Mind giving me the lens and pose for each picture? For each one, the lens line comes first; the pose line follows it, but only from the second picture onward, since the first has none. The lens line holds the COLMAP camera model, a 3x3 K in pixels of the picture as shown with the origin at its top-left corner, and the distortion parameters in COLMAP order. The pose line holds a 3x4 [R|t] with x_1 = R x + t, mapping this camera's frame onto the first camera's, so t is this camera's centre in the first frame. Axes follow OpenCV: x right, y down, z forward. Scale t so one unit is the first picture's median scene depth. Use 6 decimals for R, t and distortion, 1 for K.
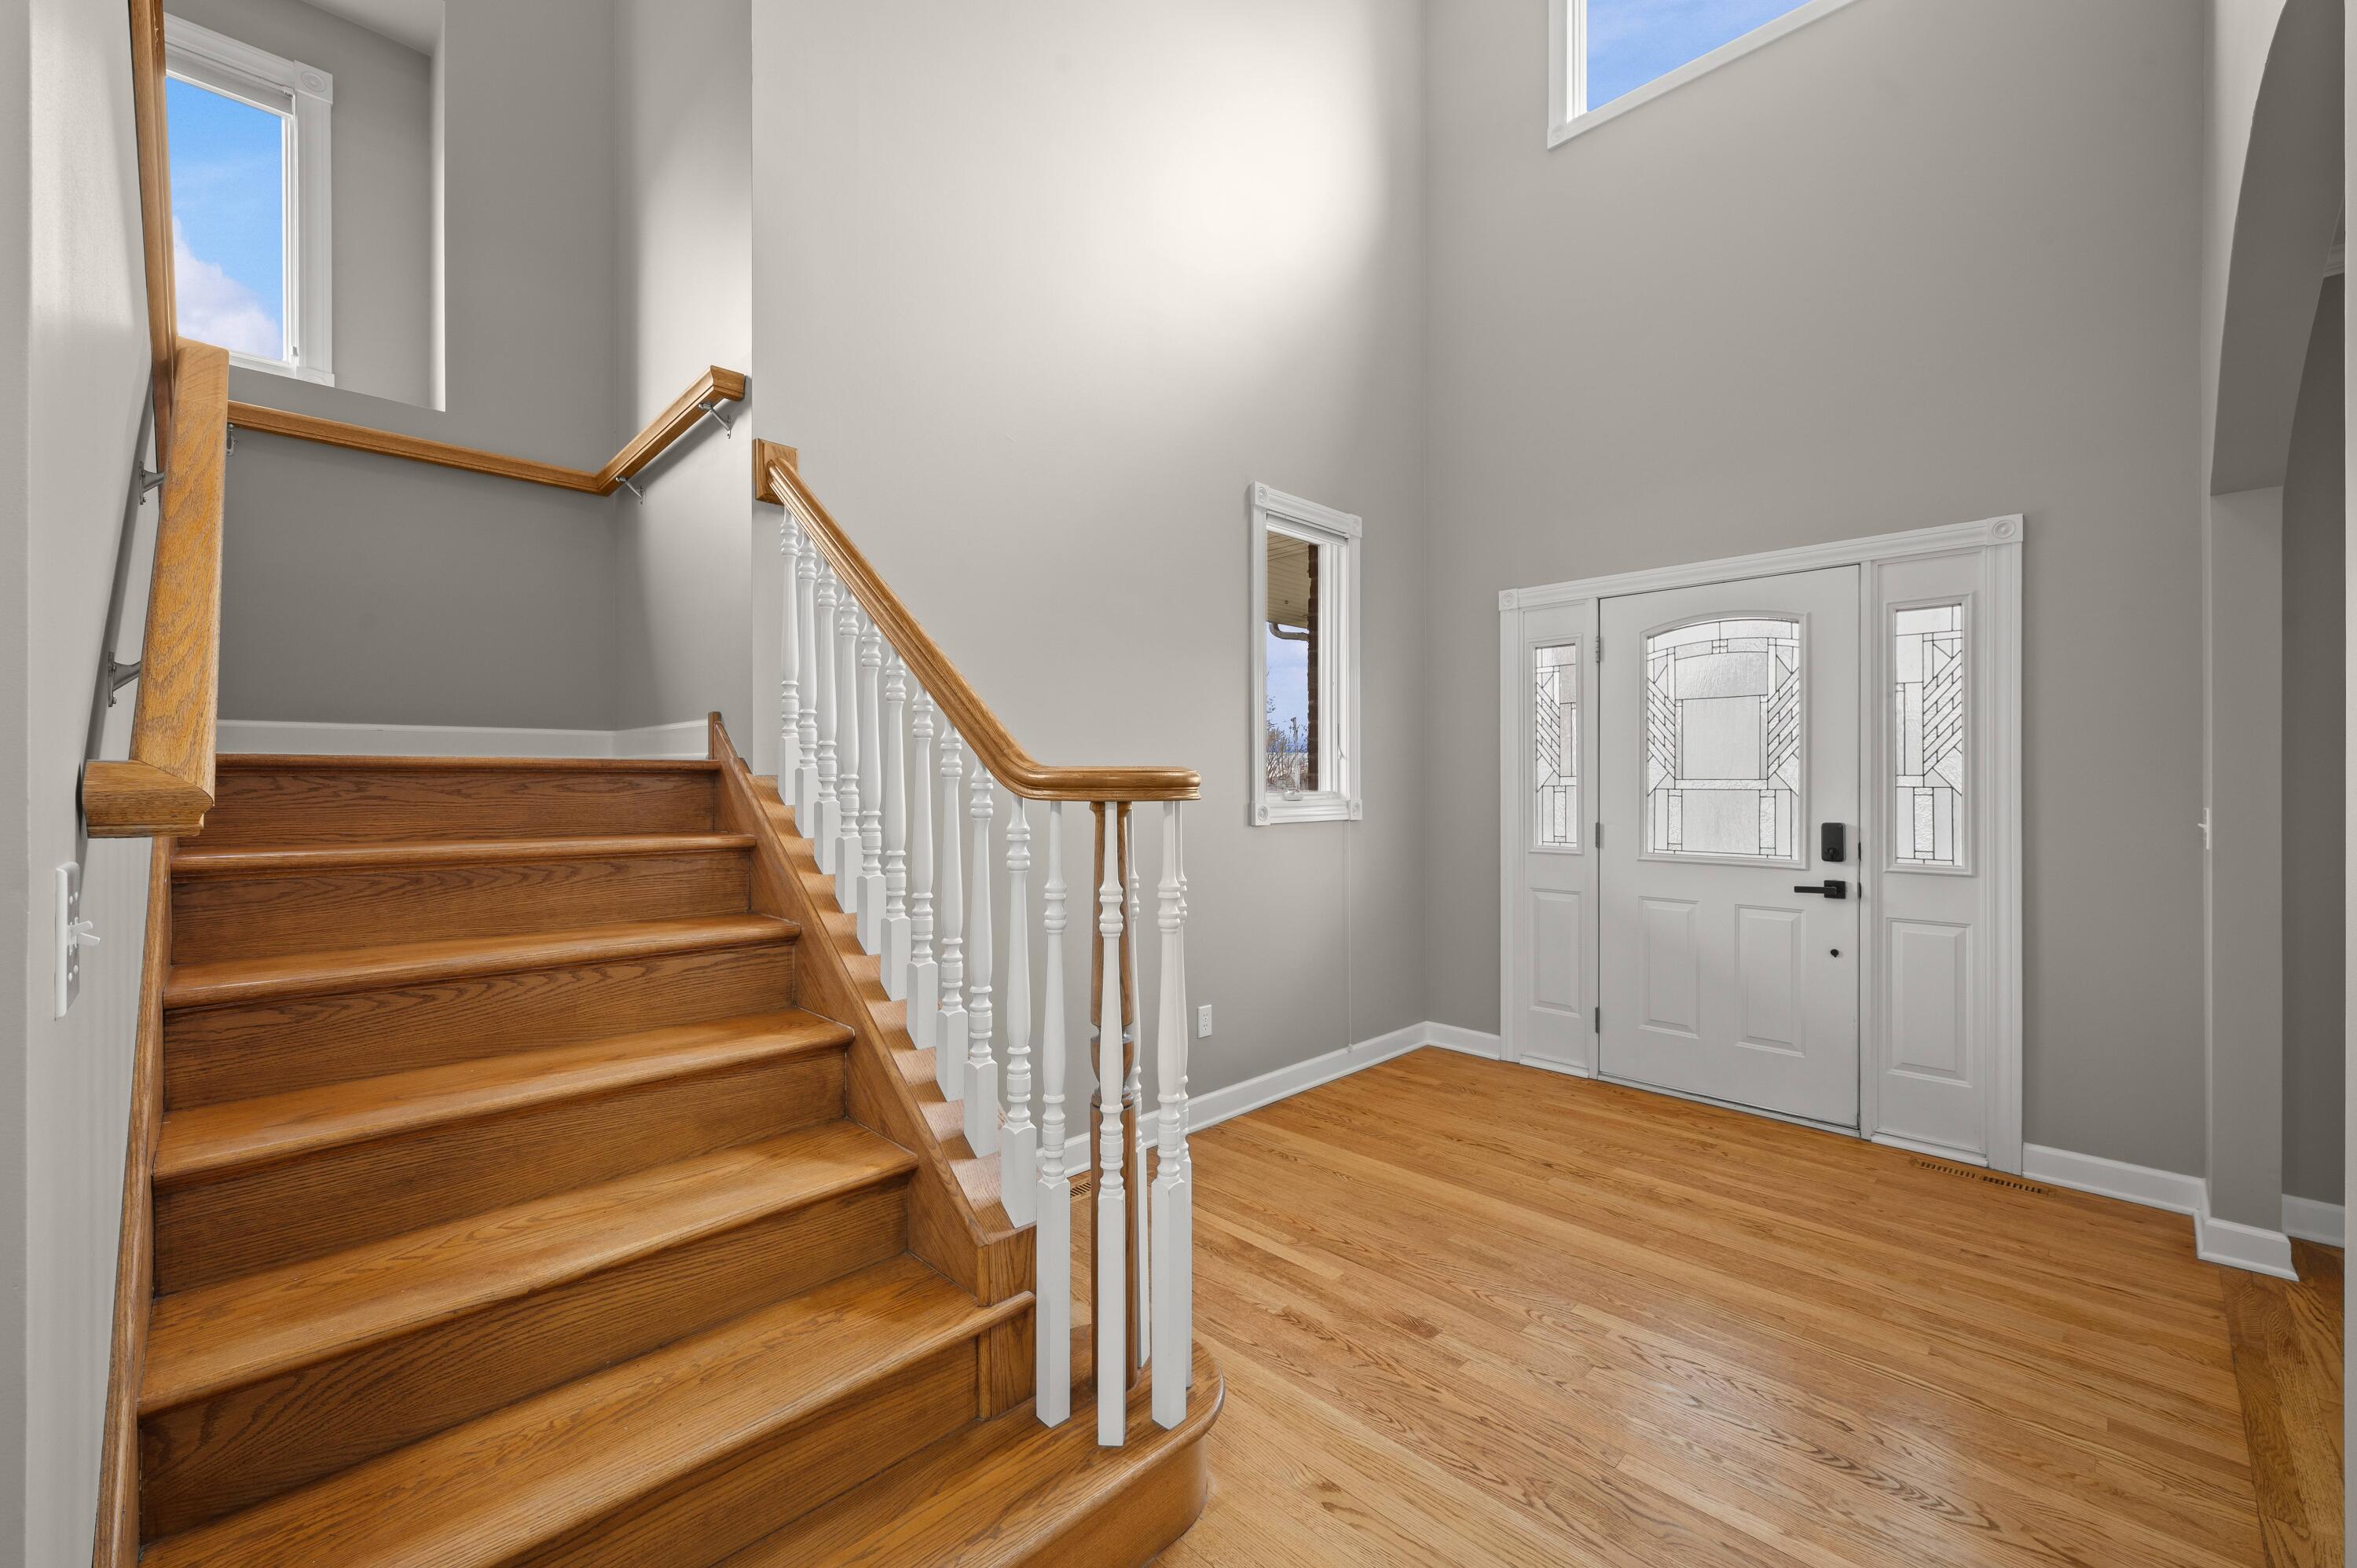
lens RADIAL K [[943.4, 0, 1213.4], [0, 943.4, 782.9], [0, 0, 1]] dist [-0.002733, 0.000720]
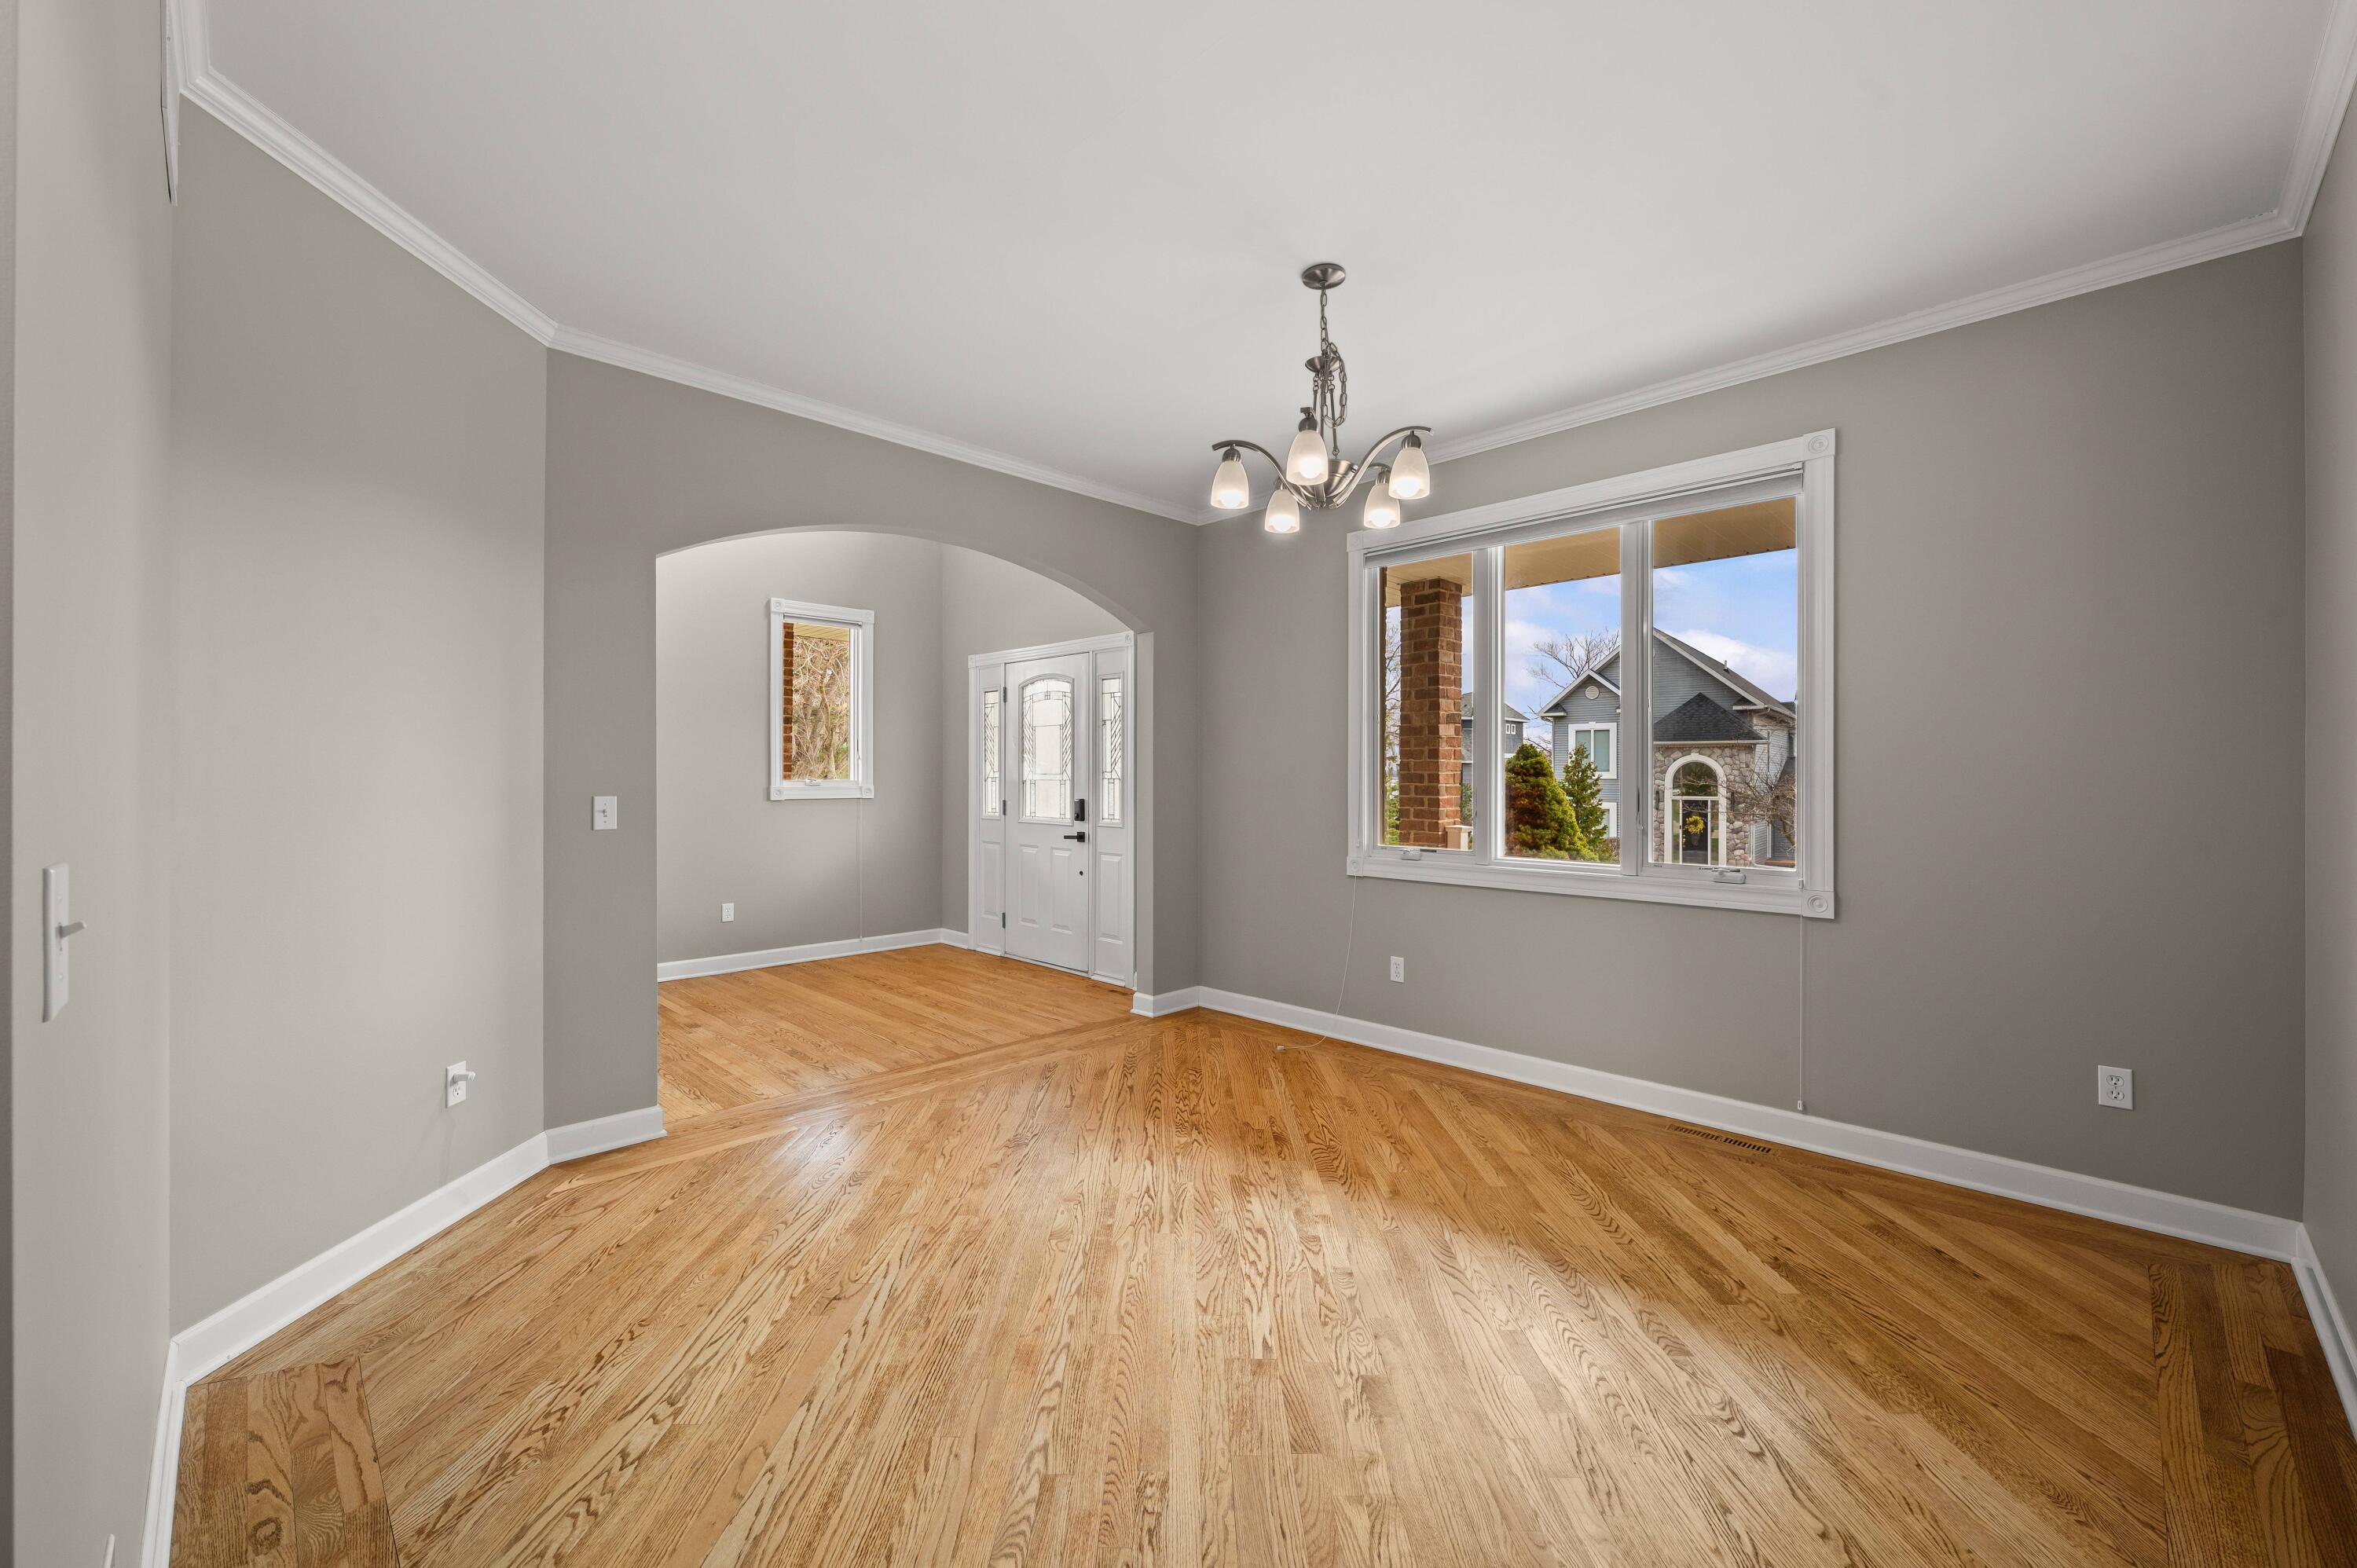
lens RADIAL K [[943.4, 0, 1198.3], [0, 943.4, 778.5], [0, 0, 1]] dist [-0.002733, 0.000720]
pose [[0.999977, 0.006349, -0.002327, 0.879837], [-0.006354, 0.999977, -0.002218, 0.006873], [0.002313, 0.002233, 0.999995, -0.750946]]
